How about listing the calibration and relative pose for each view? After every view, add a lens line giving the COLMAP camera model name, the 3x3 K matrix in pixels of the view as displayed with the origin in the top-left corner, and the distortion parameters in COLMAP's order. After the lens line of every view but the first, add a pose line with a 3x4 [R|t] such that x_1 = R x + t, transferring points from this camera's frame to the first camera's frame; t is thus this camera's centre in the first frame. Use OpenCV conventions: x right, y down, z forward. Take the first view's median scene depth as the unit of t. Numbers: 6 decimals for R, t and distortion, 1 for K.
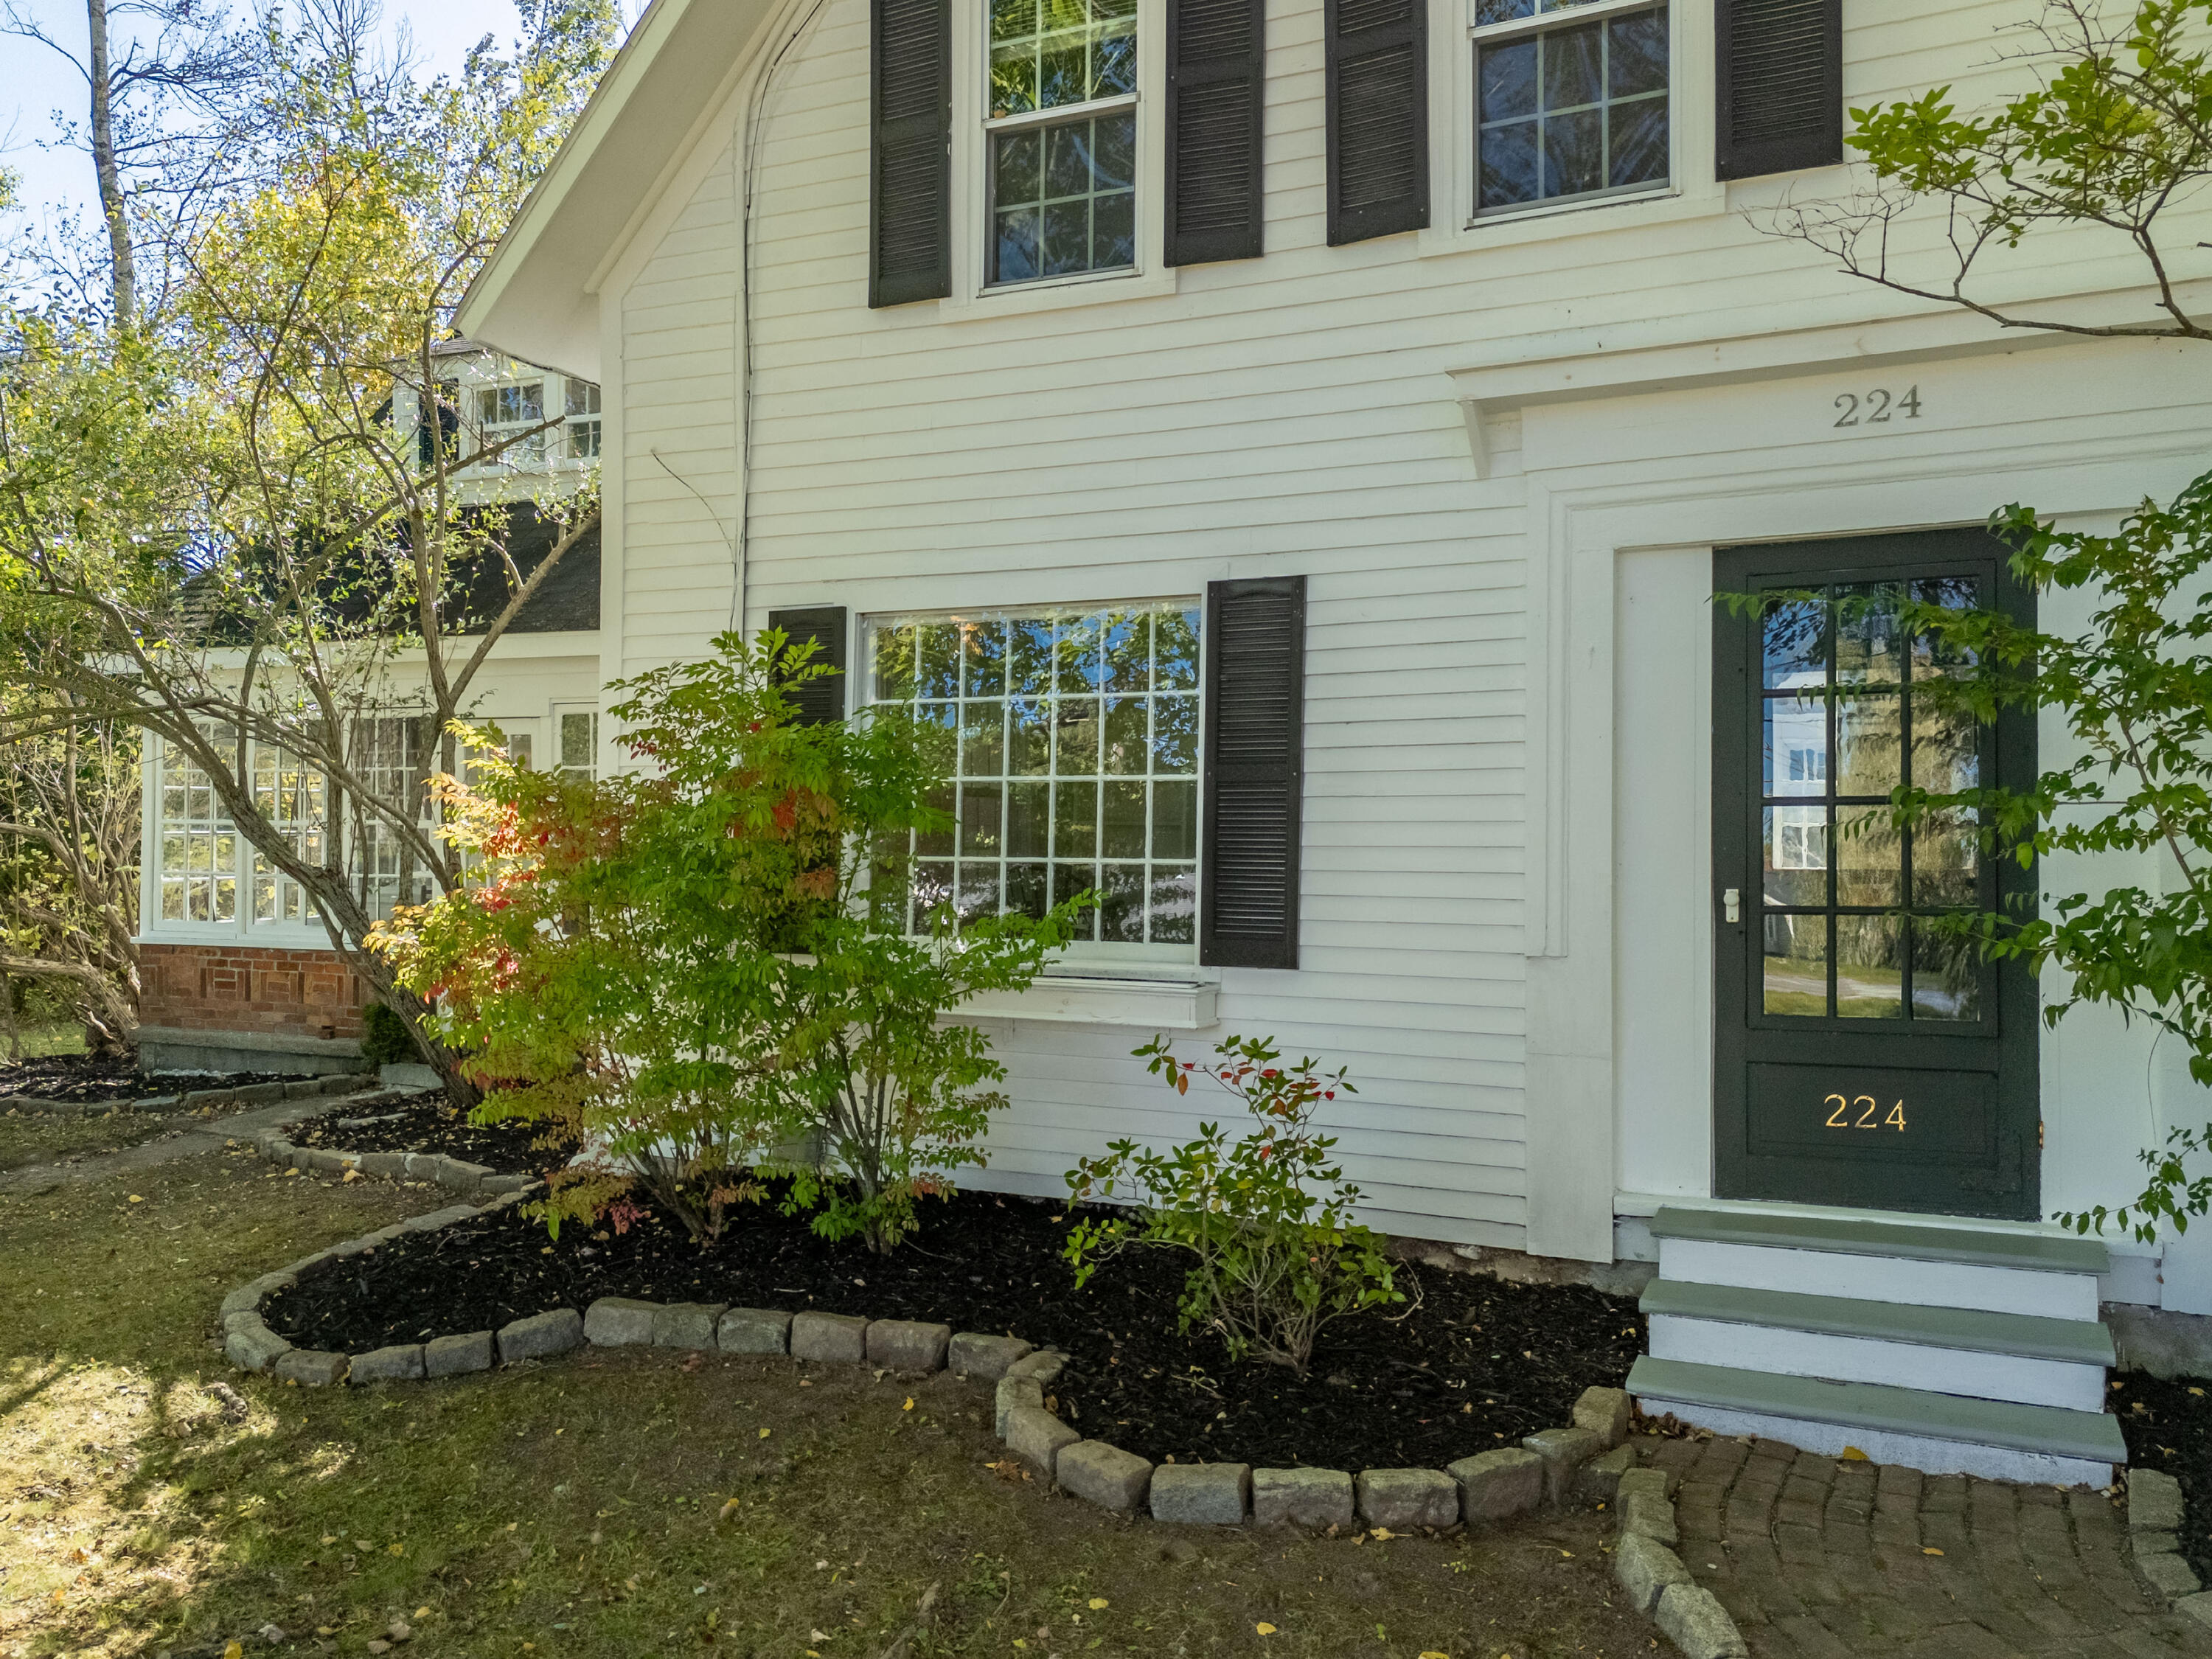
lens RADIAL K [[1810.7, 0, 1116.6], [0, 1810.7, 825.0], [0, 0, 1]] dist [0.039675, -0.013449]
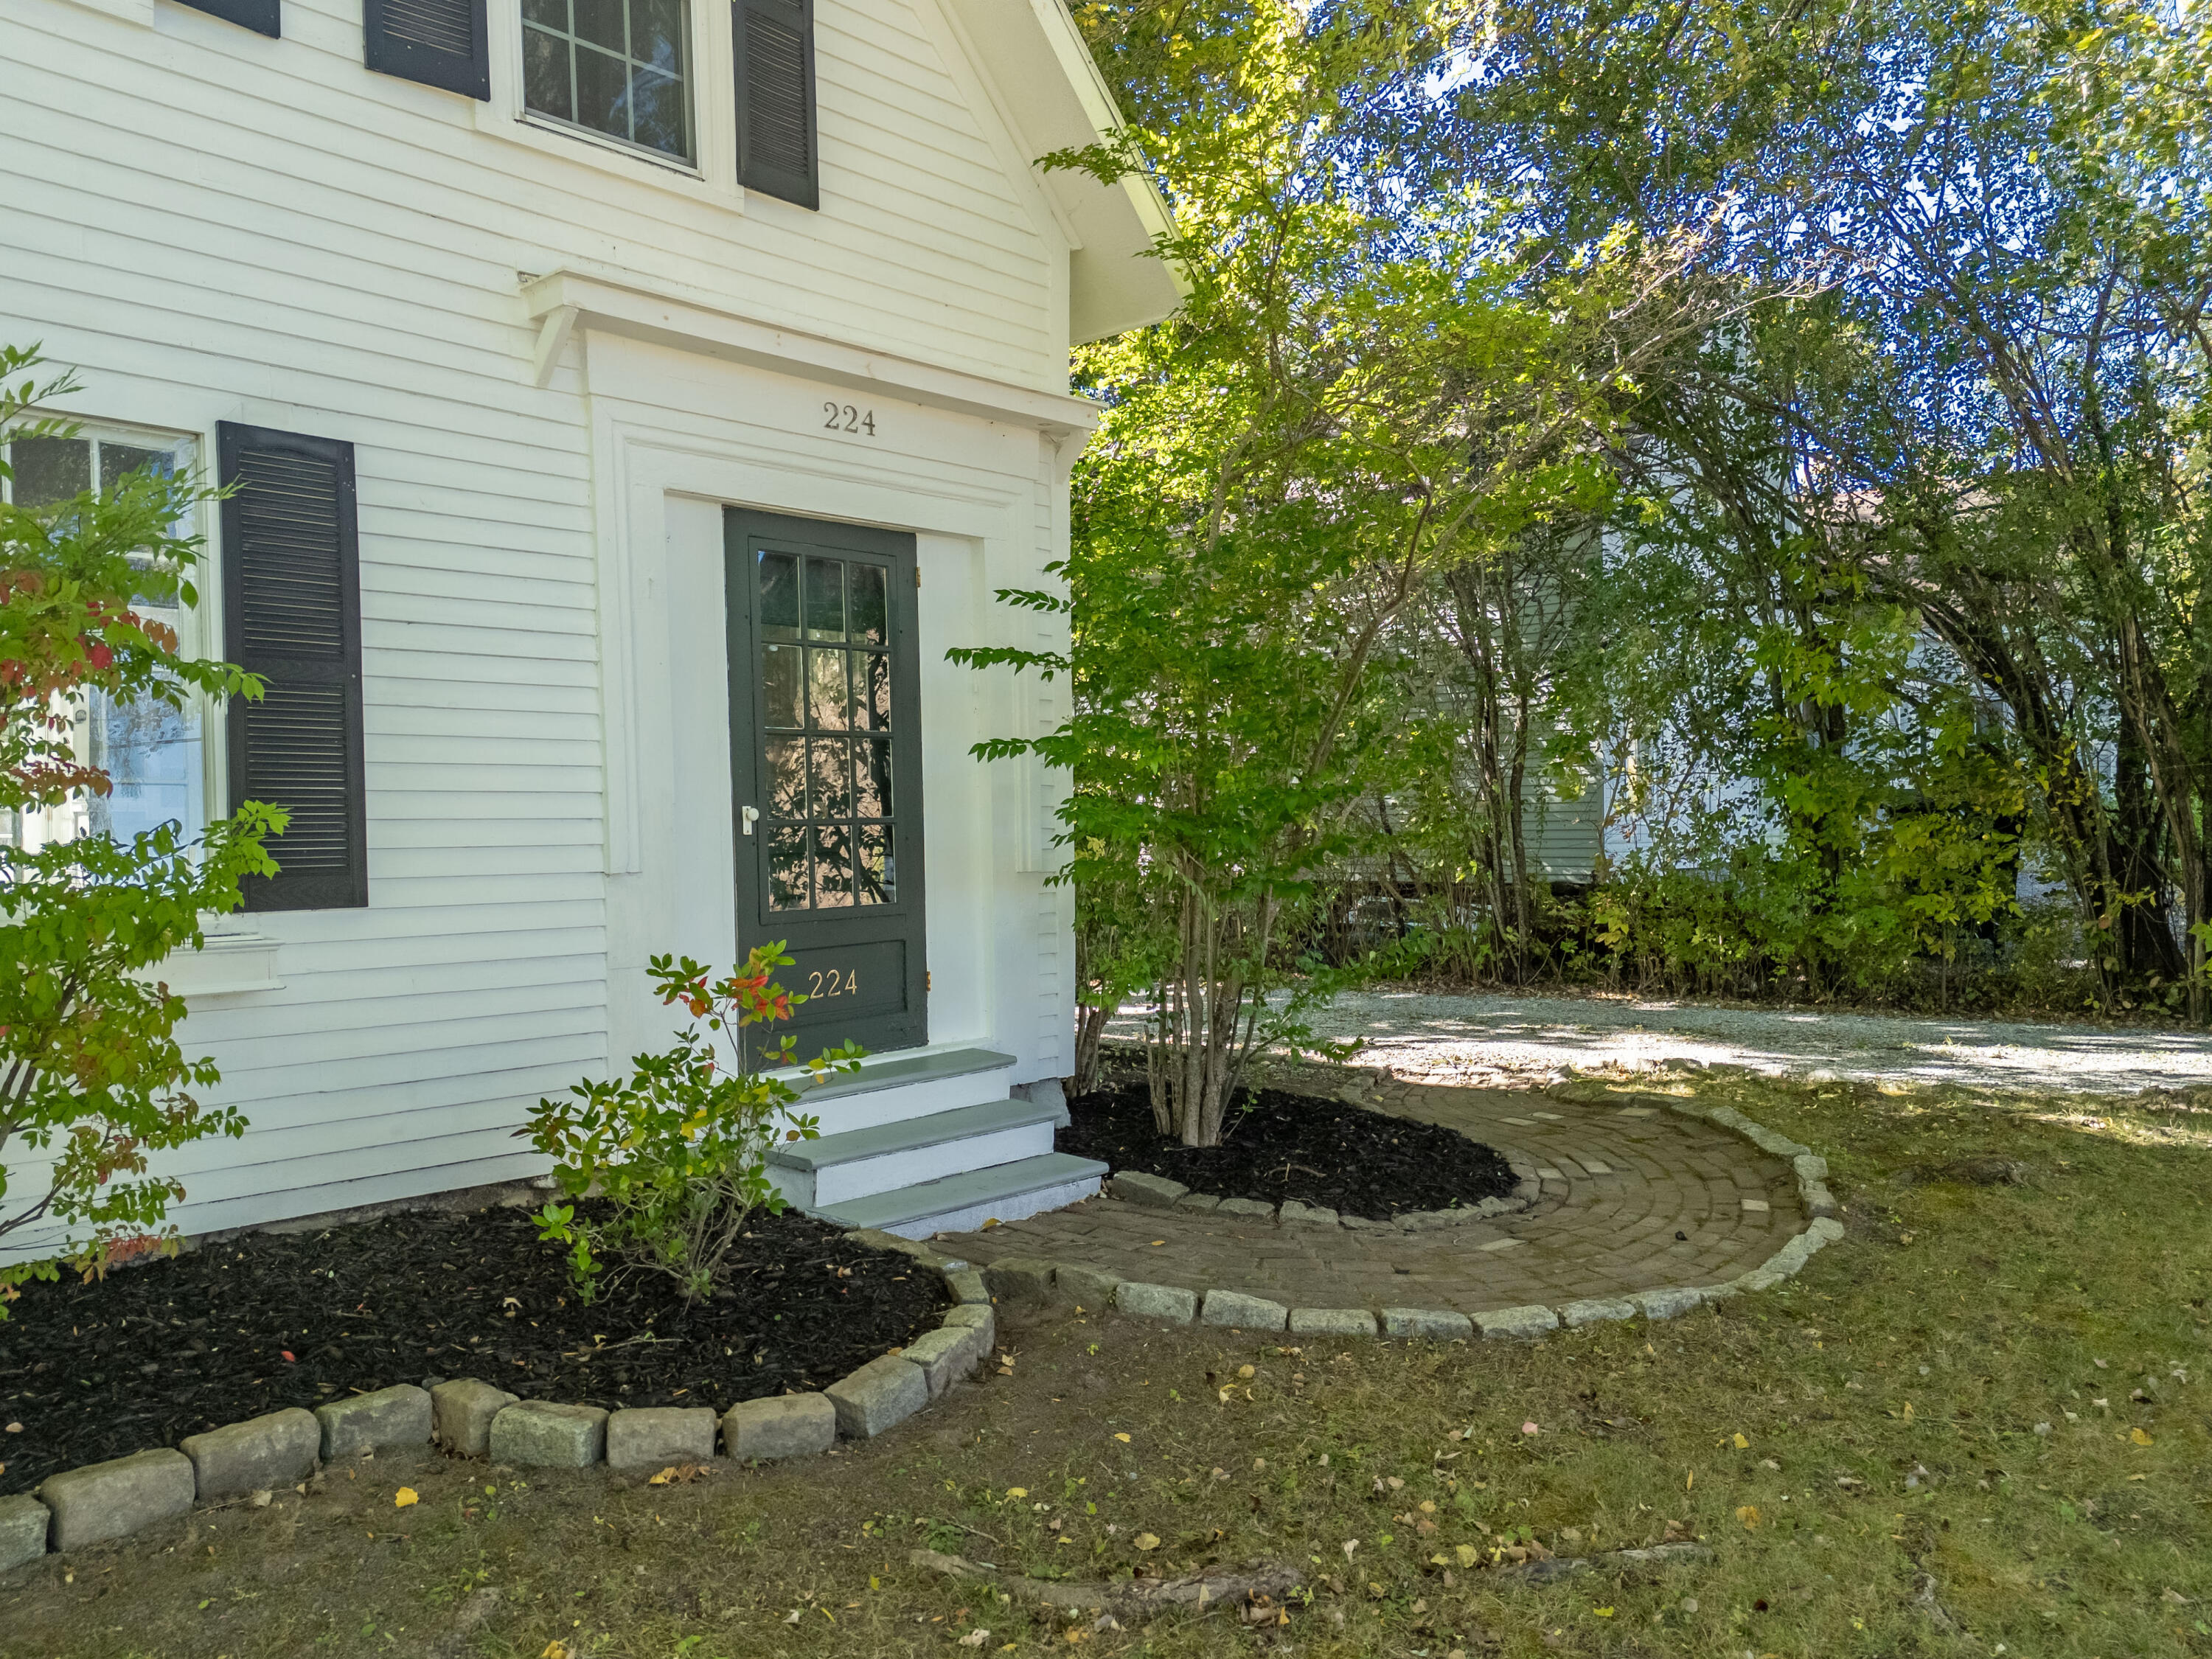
lens RADIAL K [[1628.3, 0, 1119.4], [0, 1628.3, 817.9], [0, 0, 1]] dist [0.069837, -0.059282]
pose [[0.302339, -0.004421, 0.953190, -0.579619], [0.003311, 0.999988, 0.003588, 0.040164], [-0.953195, 0.002072, 0.302350, 0.464896]]
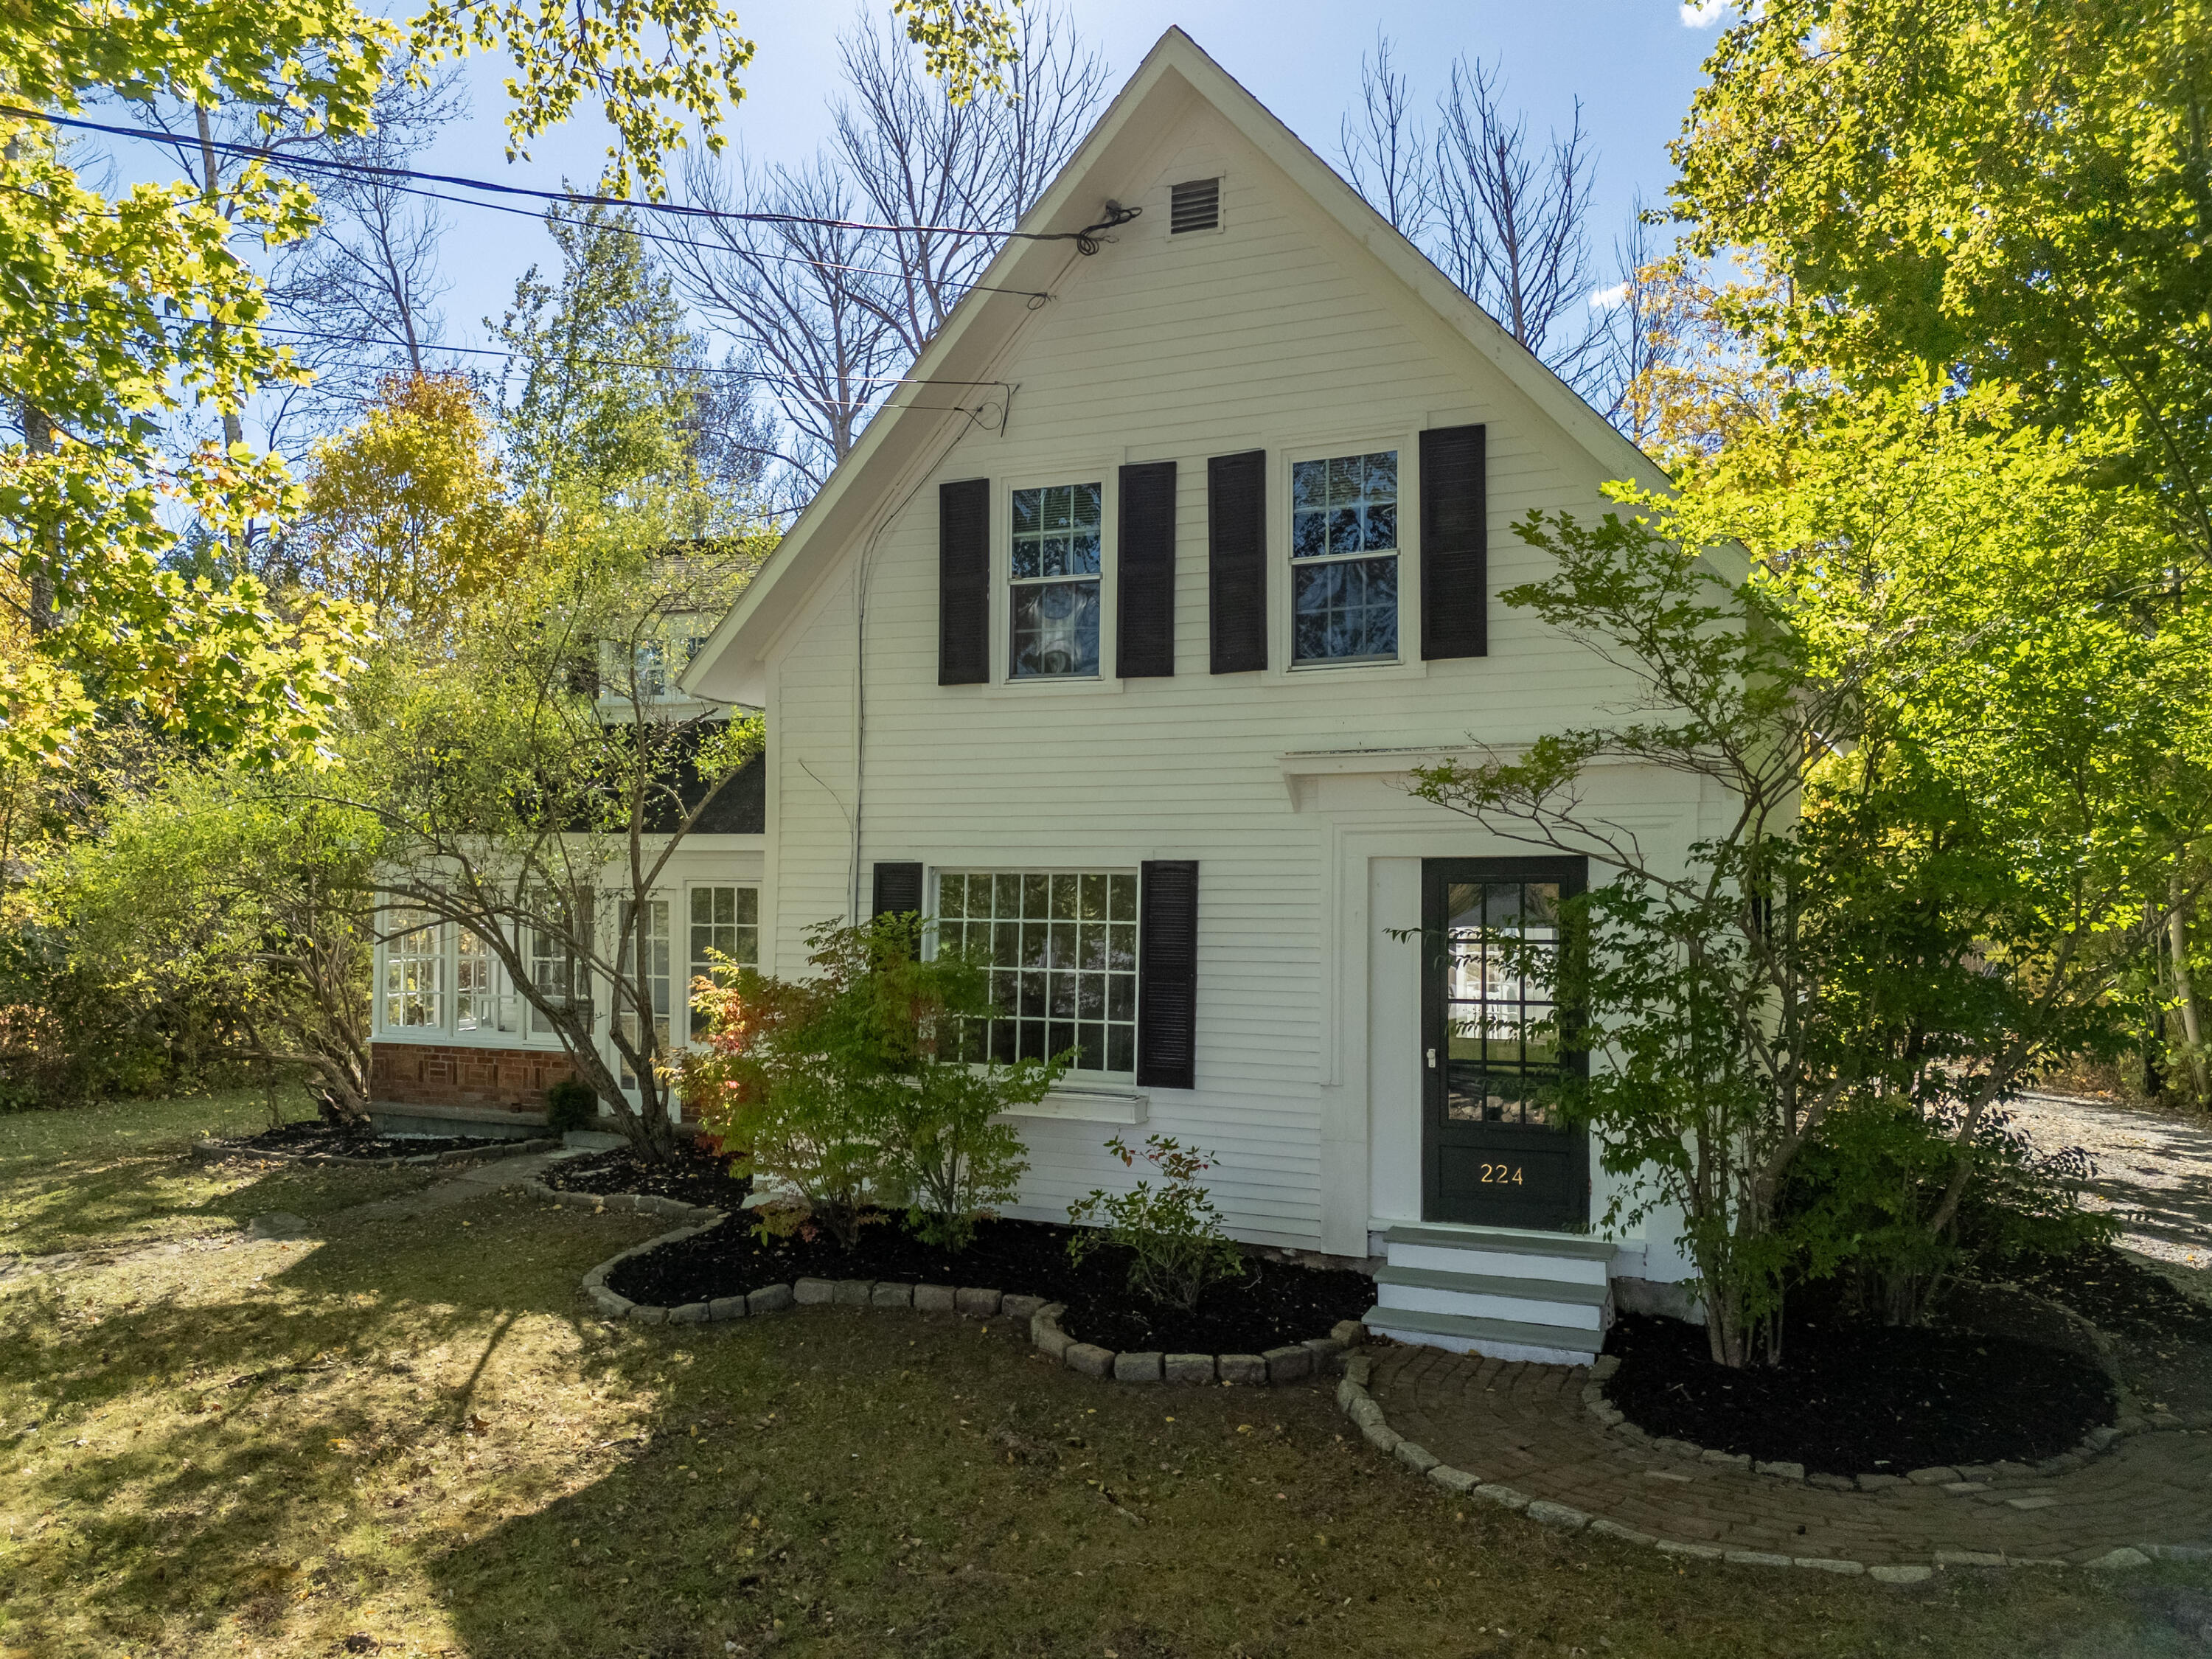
lens RADIAL K [[1708.8, 0, 1076.5], [0, 1708.8, 863.8], [0, 0, 1]] dist [0.076731, -0.058638]
pose [[0.999853, 0.003200, 0.016838, -0.044011], [-0.003075, 0.999967, -0.007458, -0.135499], [-0.016862, 0.007406, 0.999830, -0.699512]]
